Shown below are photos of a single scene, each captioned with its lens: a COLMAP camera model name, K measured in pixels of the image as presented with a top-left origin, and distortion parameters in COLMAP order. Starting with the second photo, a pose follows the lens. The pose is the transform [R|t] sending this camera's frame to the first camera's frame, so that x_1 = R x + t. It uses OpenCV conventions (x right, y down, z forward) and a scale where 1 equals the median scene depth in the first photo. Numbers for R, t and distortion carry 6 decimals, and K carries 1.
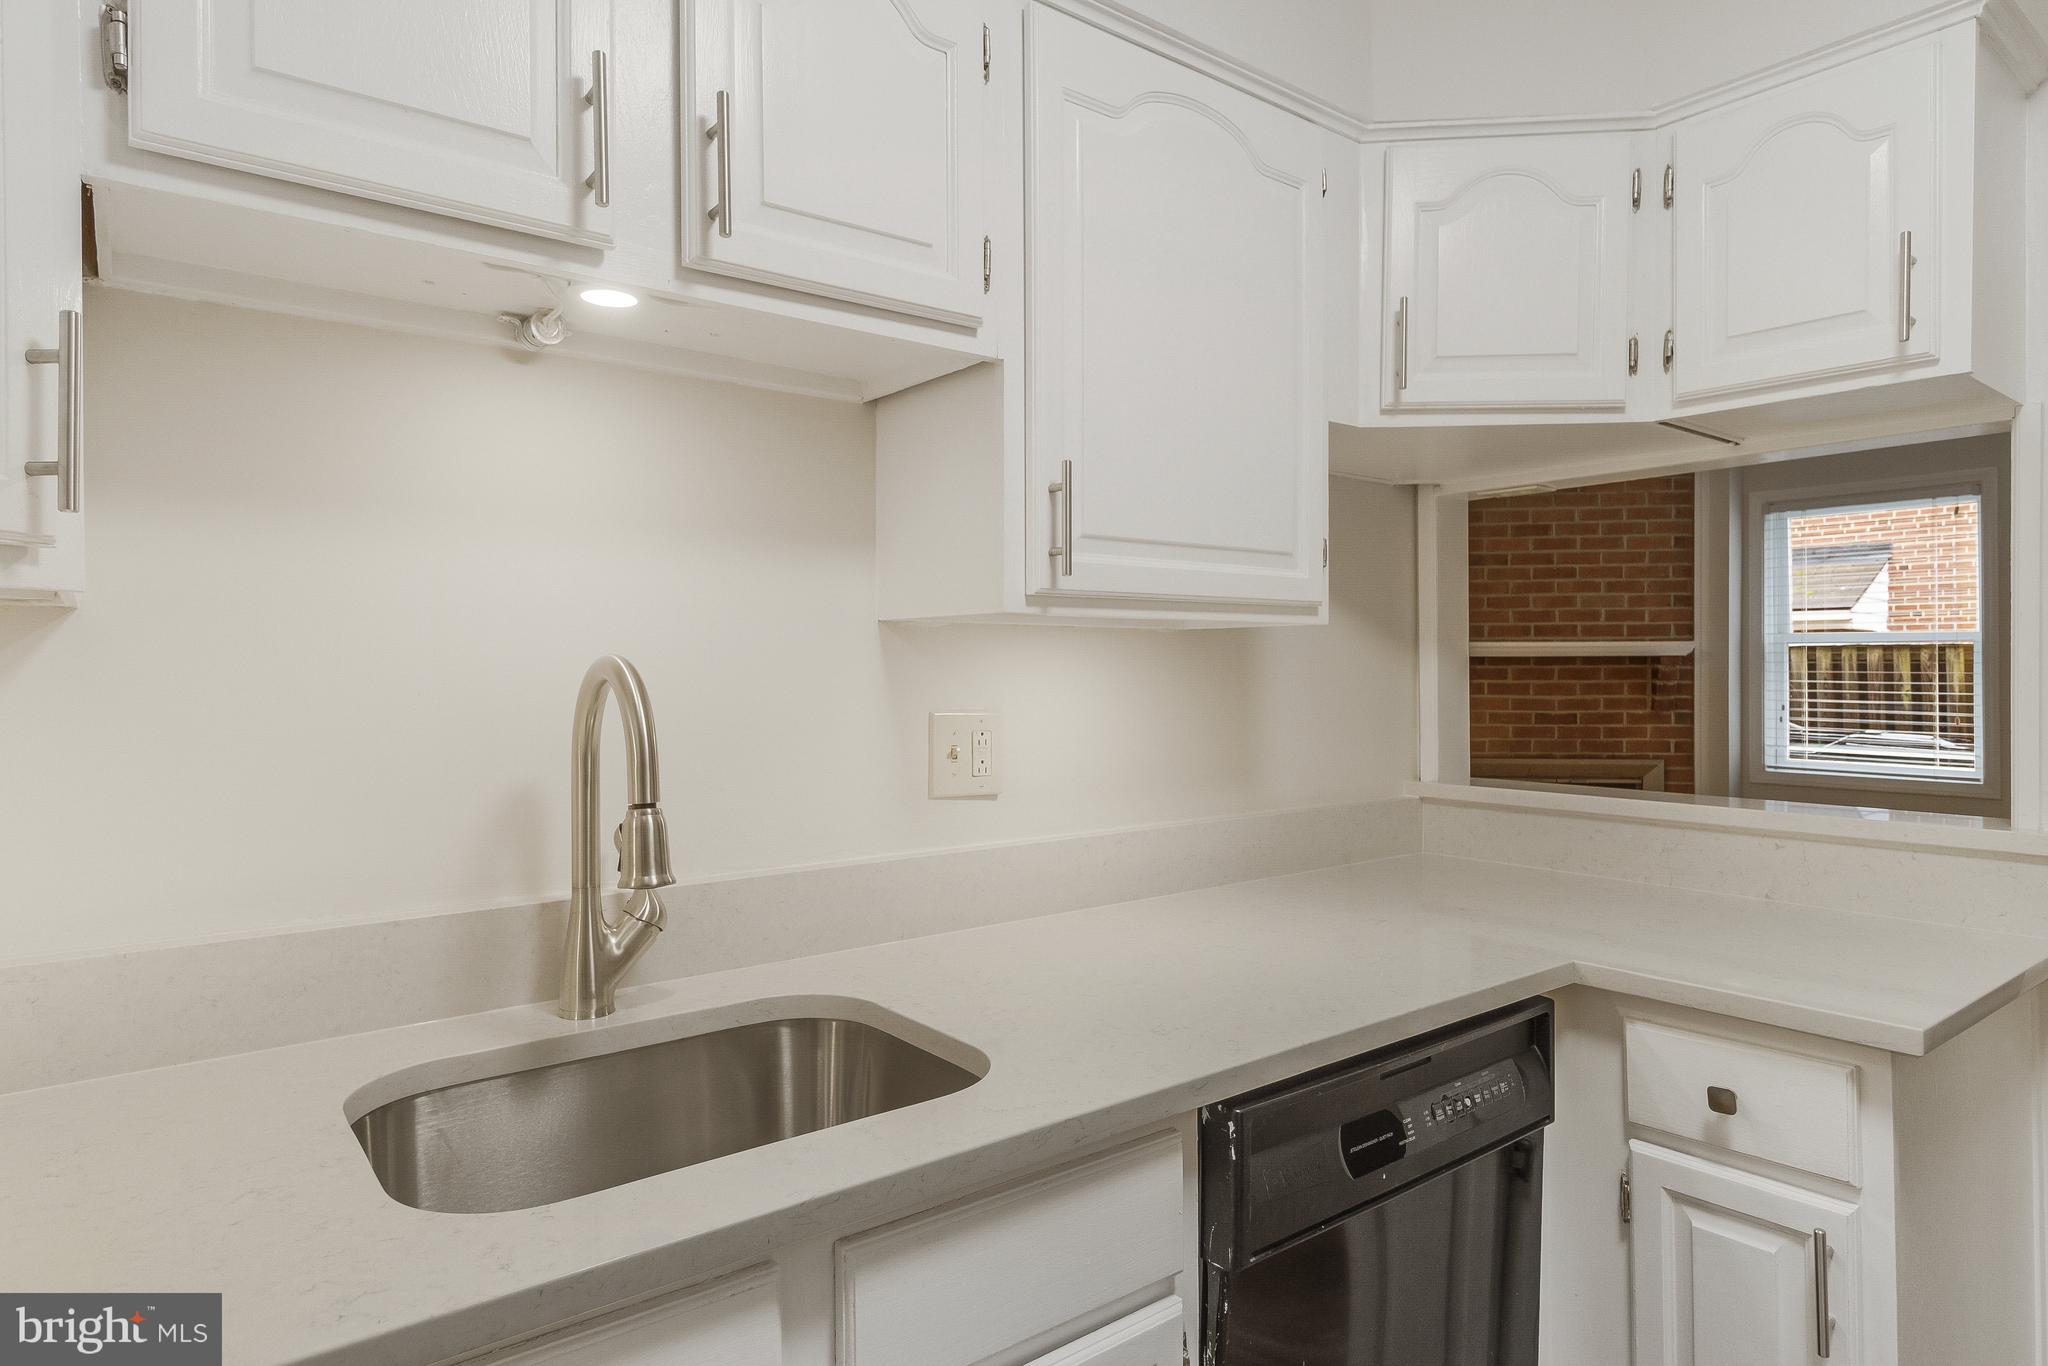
lens RADIAL K [[1198.4, 0, 1024.0], [0, 1198.4, 683.0], [0, 0, 1]] dist [0.006343, 0.001945]
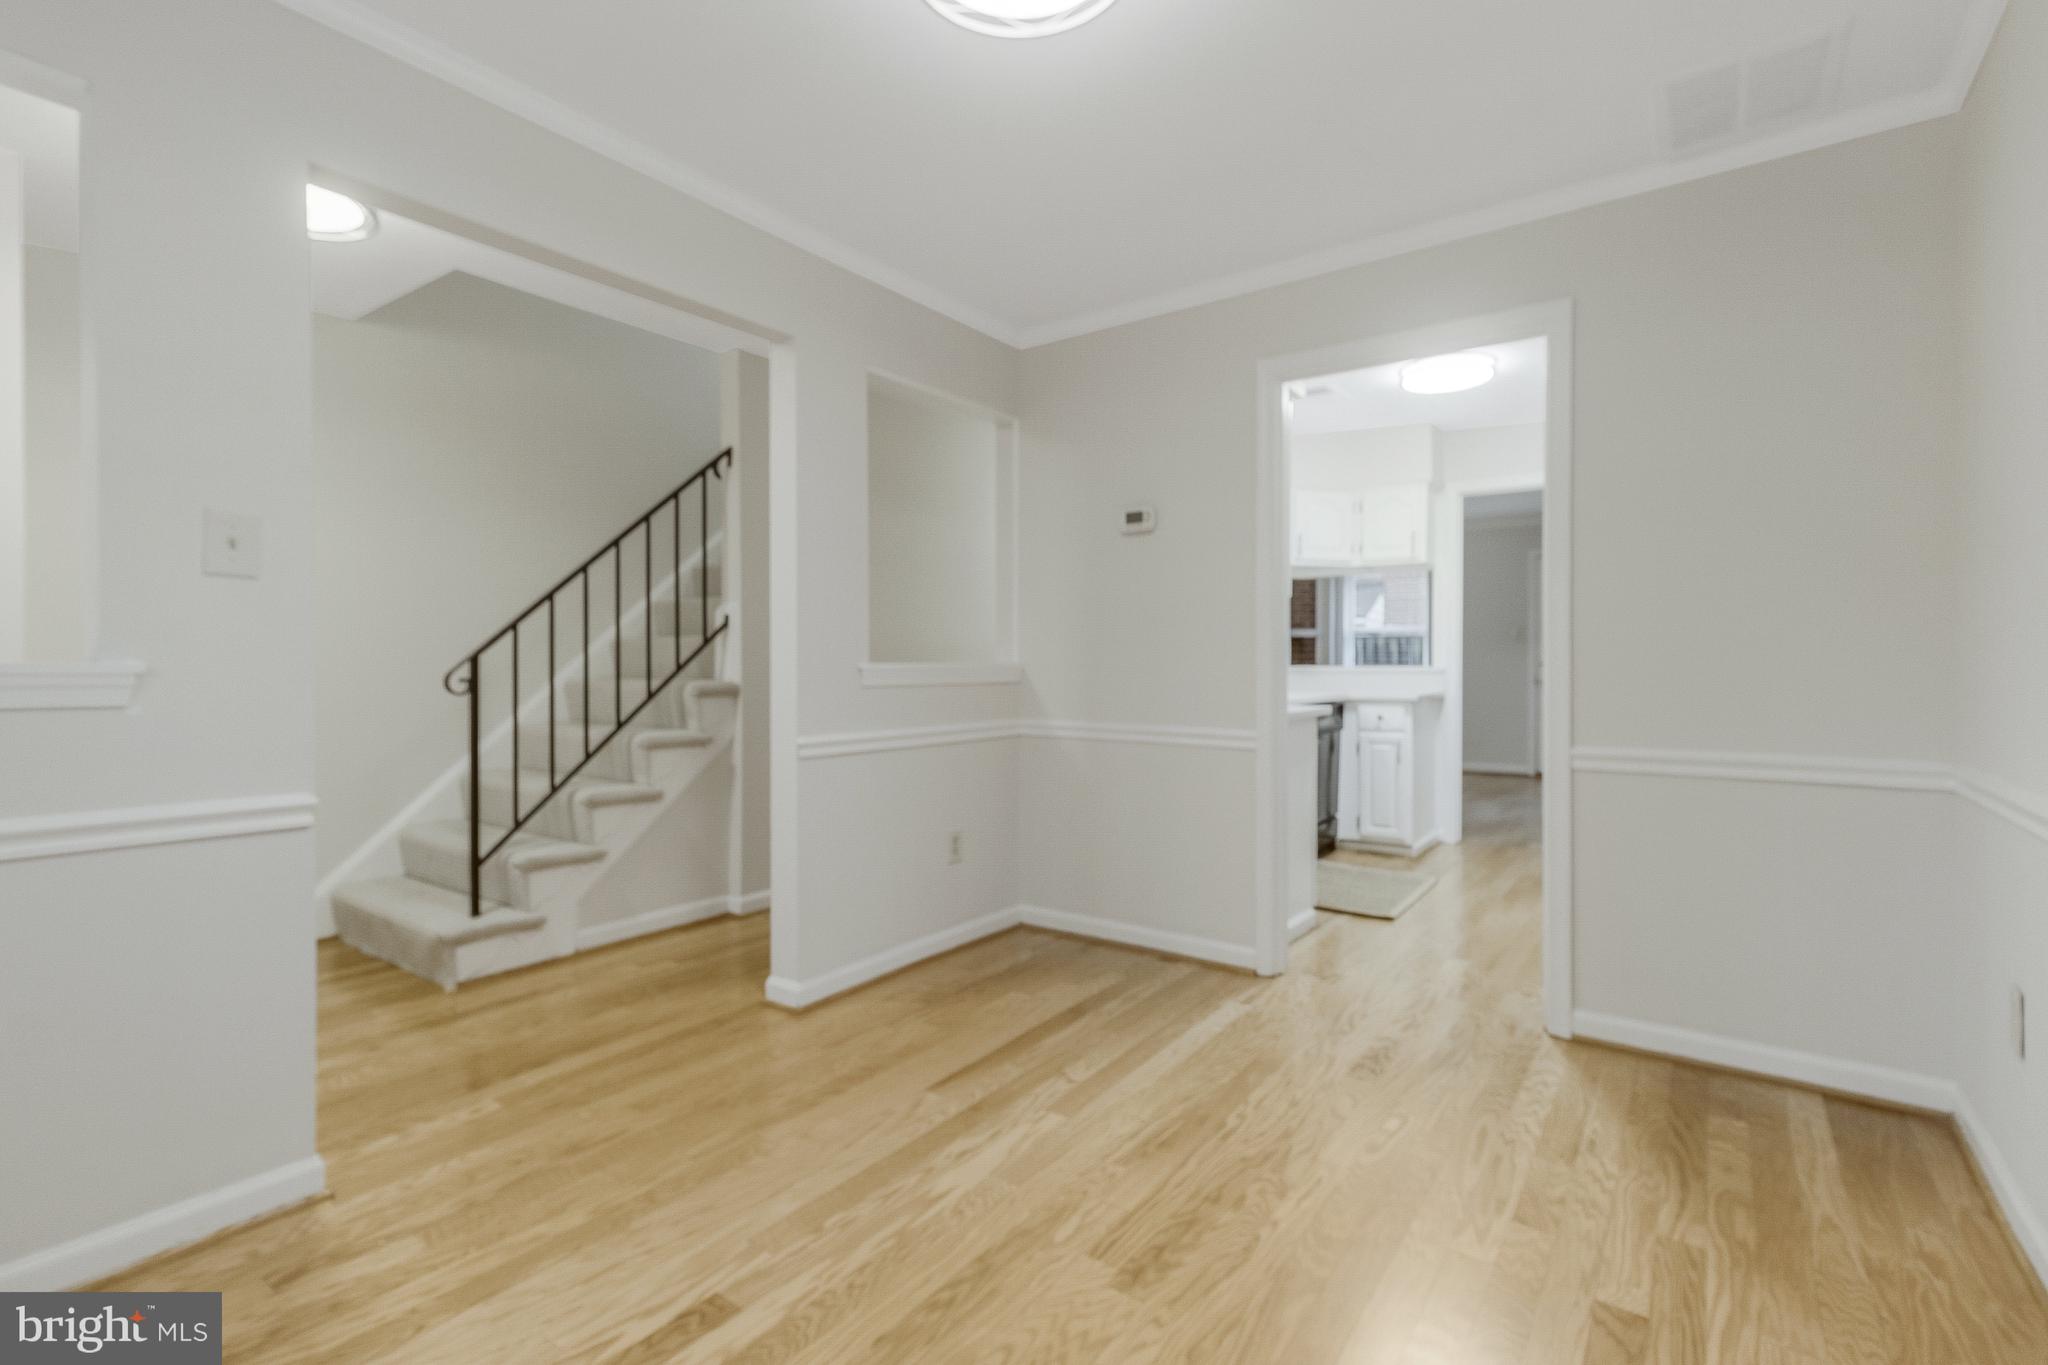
lens RADIAL K [[942.0, 0, 1024.9], [0, 942.0, 675.2], [0, 0, 1]] dist [-0.000427, -0.000097]
pose [[0.964499, -0.000376, 0.264086, -1.362264], [-0.000971, 0.999987, 0.004968, 0.131712], [-0.264084, -0.005049, 0.964486, -1.717202]]
